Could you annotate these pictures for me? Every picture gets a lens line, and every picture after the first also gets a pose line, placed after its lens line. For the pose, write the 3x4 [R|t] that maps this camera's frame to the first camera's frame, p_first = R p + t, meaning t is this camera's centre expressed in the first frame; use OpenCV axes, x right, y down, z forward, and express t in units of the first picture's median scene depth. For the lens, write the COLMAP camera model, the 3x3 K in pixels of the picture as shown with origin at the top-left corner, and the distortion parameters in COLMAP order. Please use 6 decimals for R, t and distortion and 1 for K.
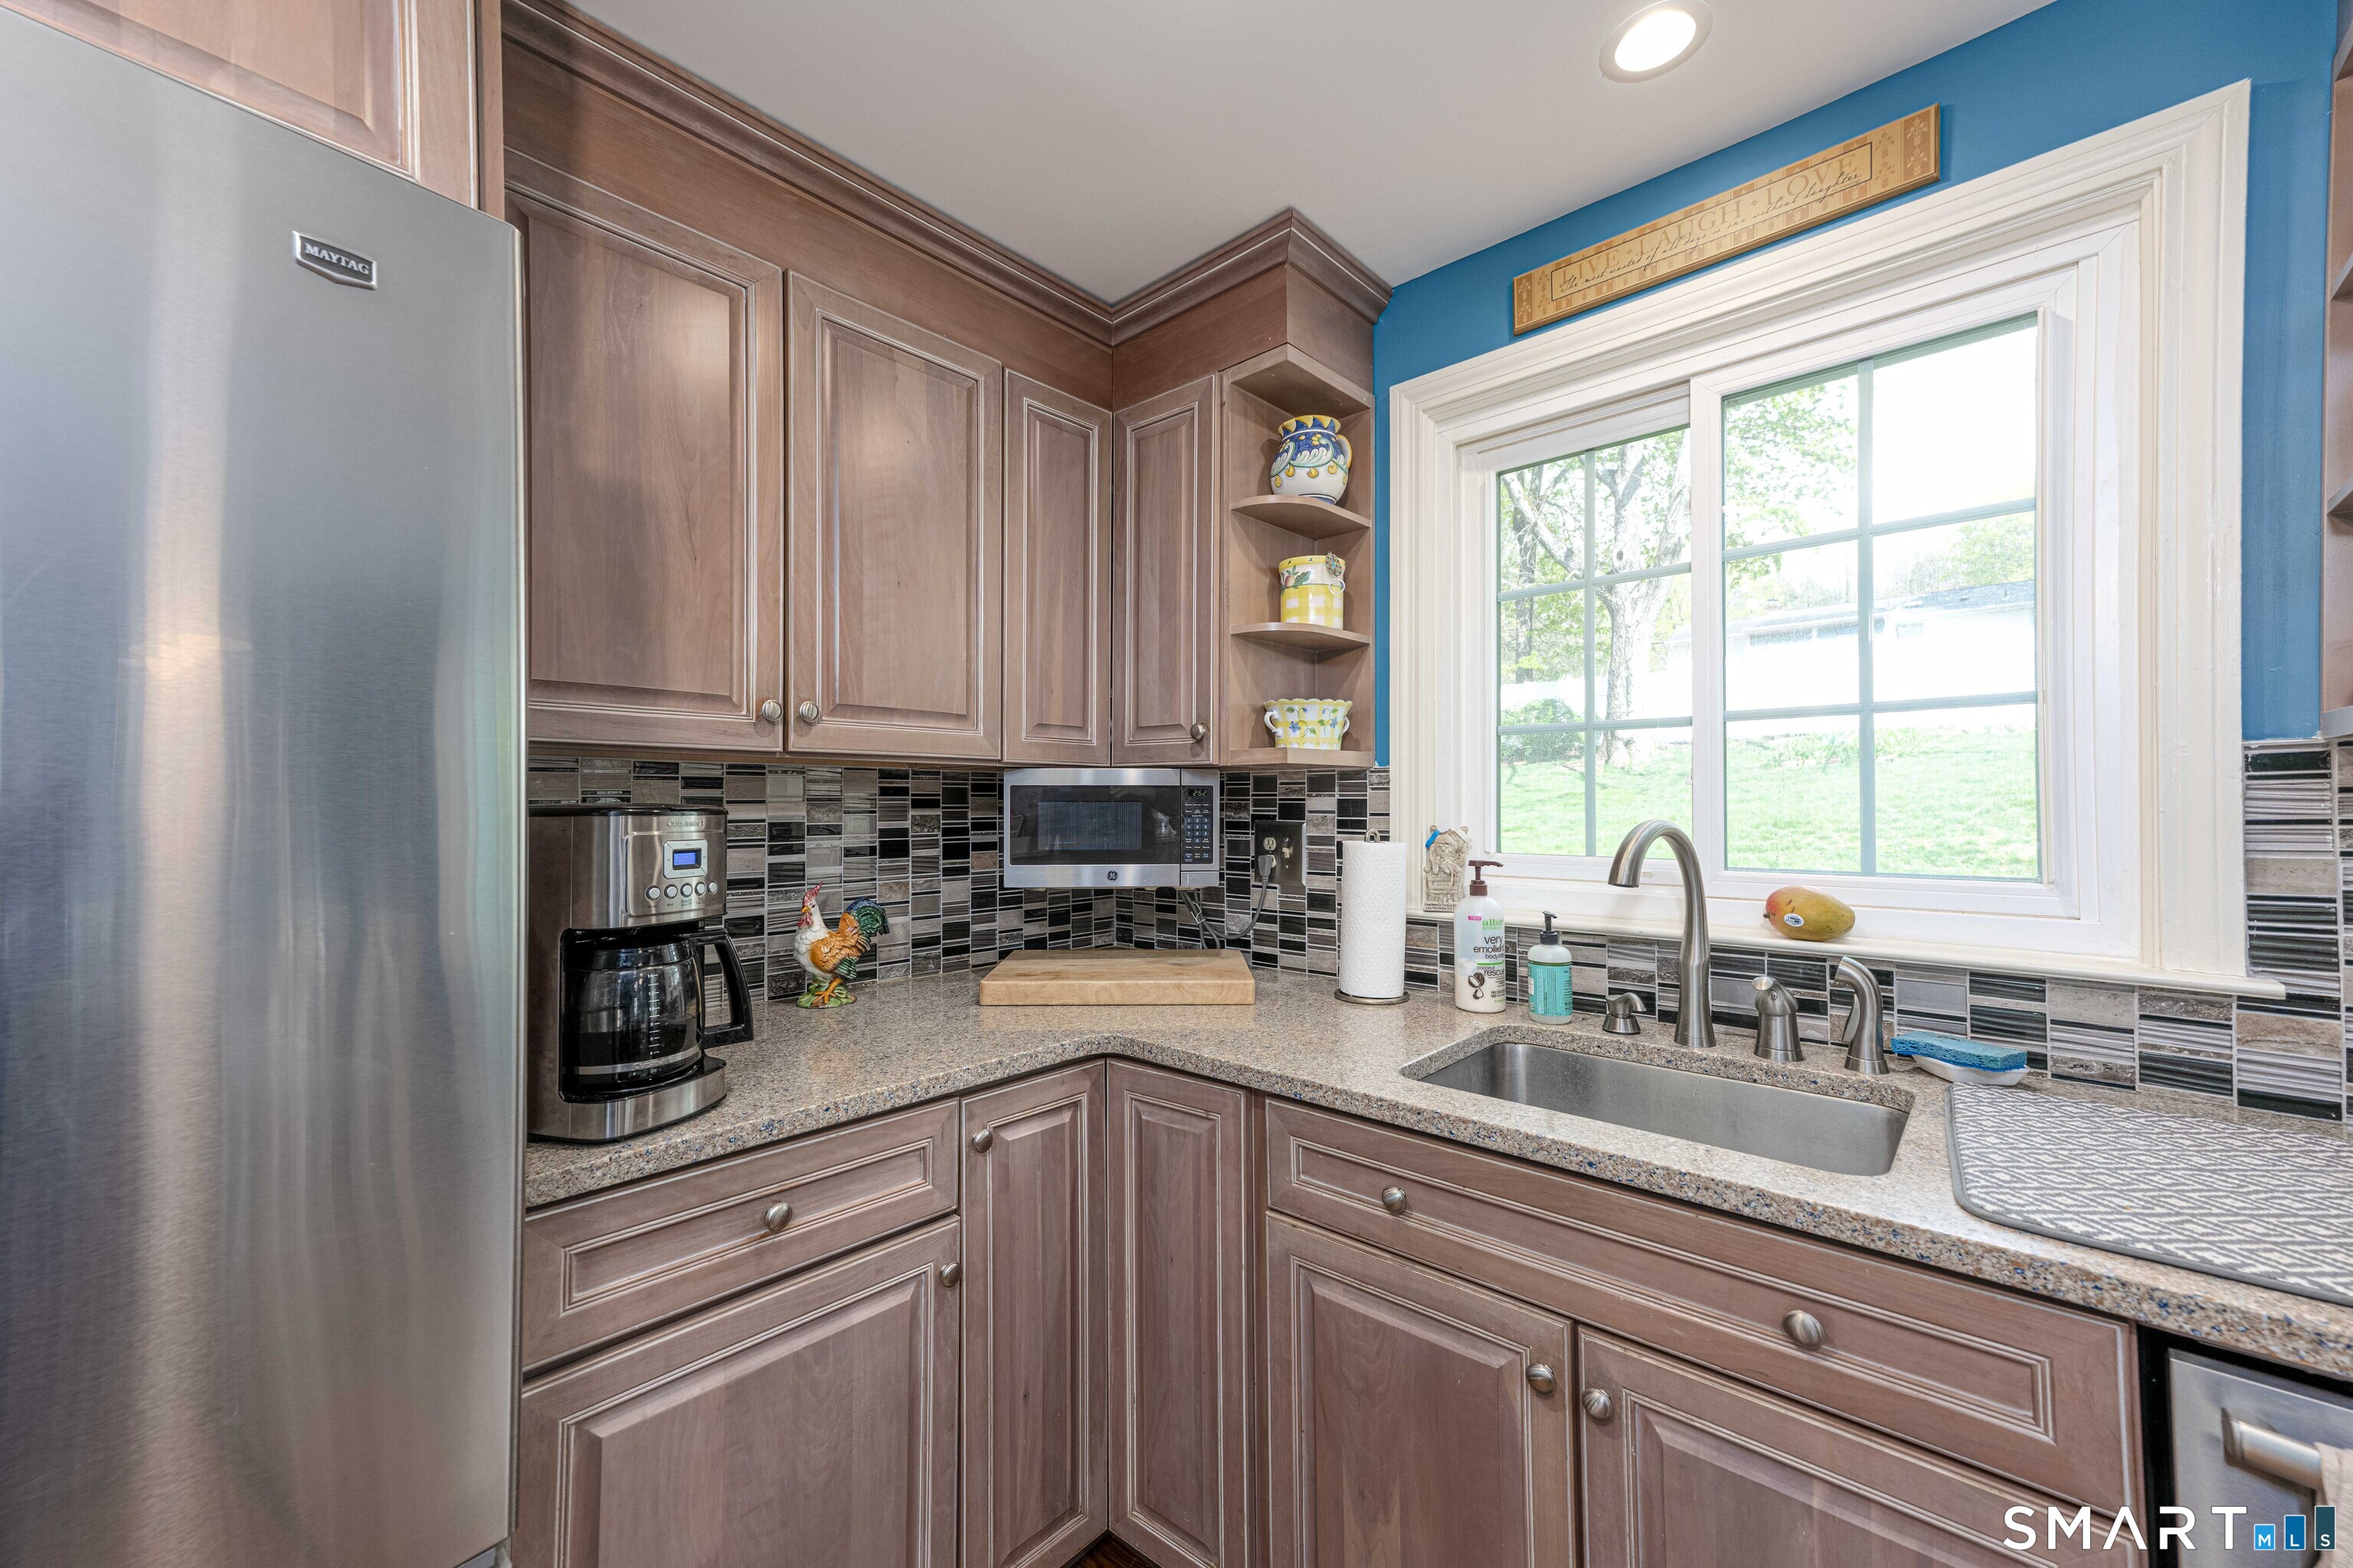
lens RADIAL K [[918.2, 0, 1162.6], [0, 918.2, 795.7], [0, 0, 1]] dist [0.003558, 0.000318]
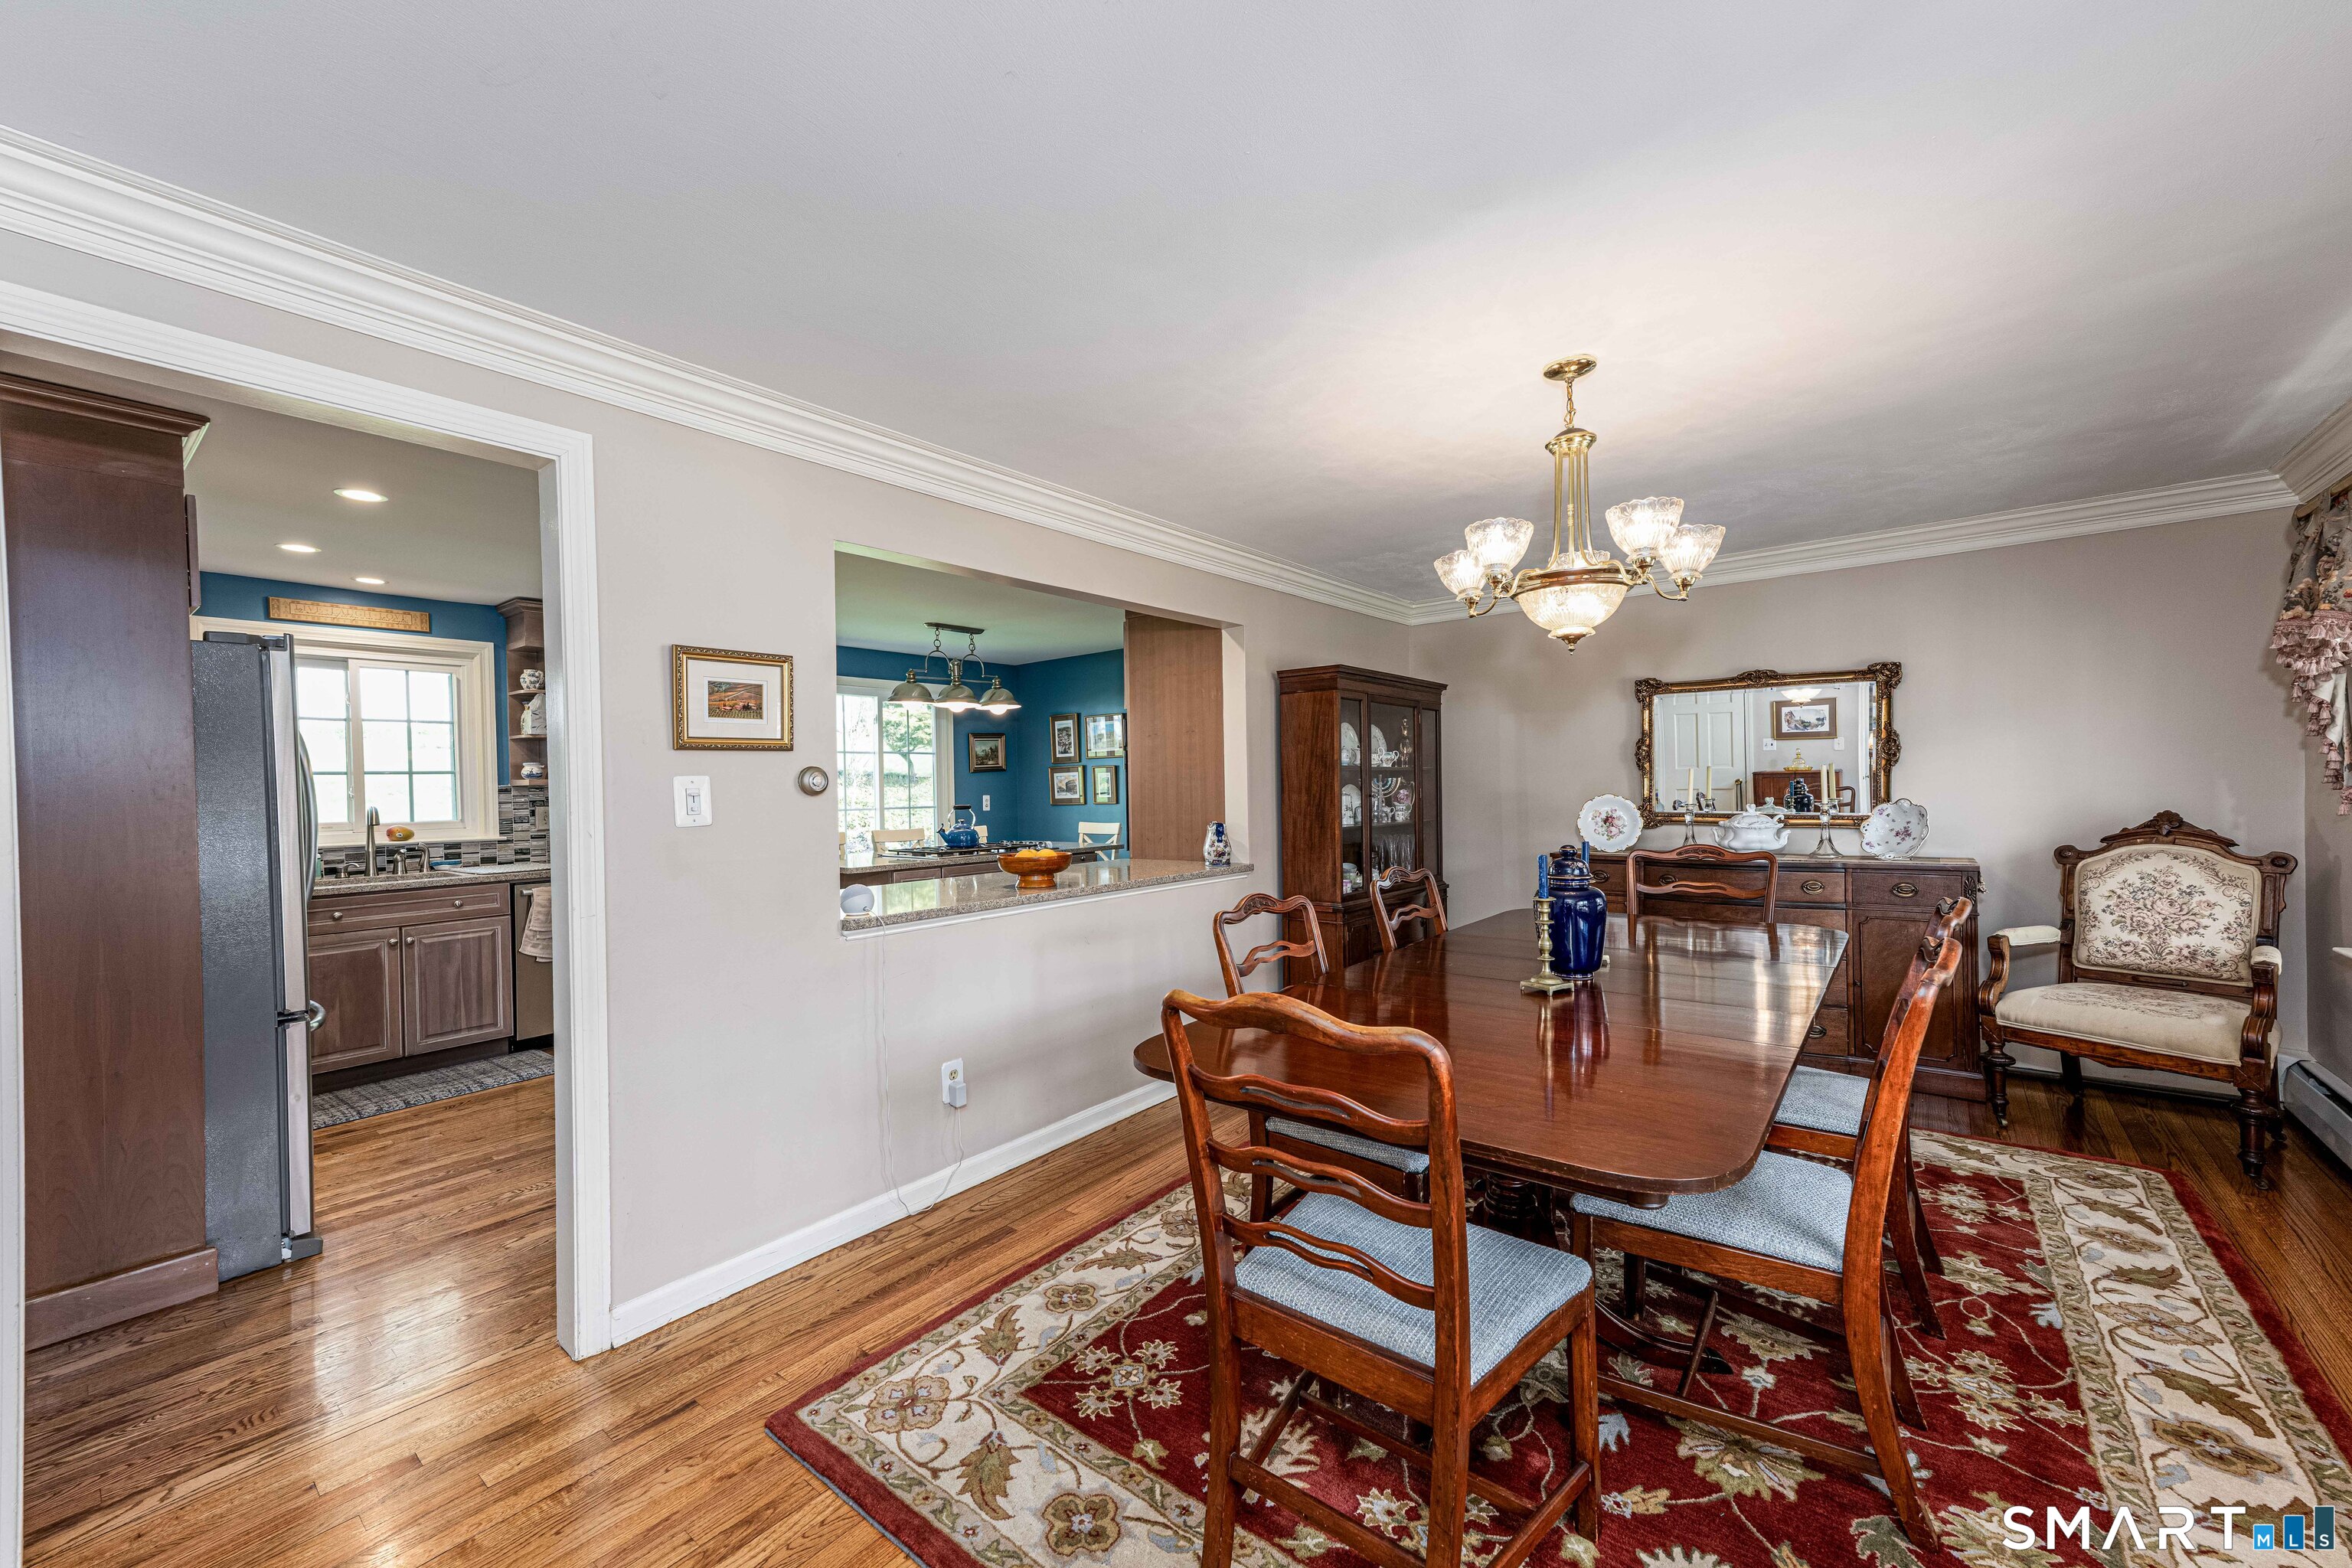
lens RADIAL K [[917.8, 0, 1174.3], [0, 917.8, 779.7], [0, 0, 1]] dist [0.003558, 0.000318]
pose [[-0.074933, -0.007545, 0.997160, -2.057451], [0.002591, 0.999967, 0.007761, -0.065230], [-0.997185, 0.003165, -0.074911, -1.137229]]
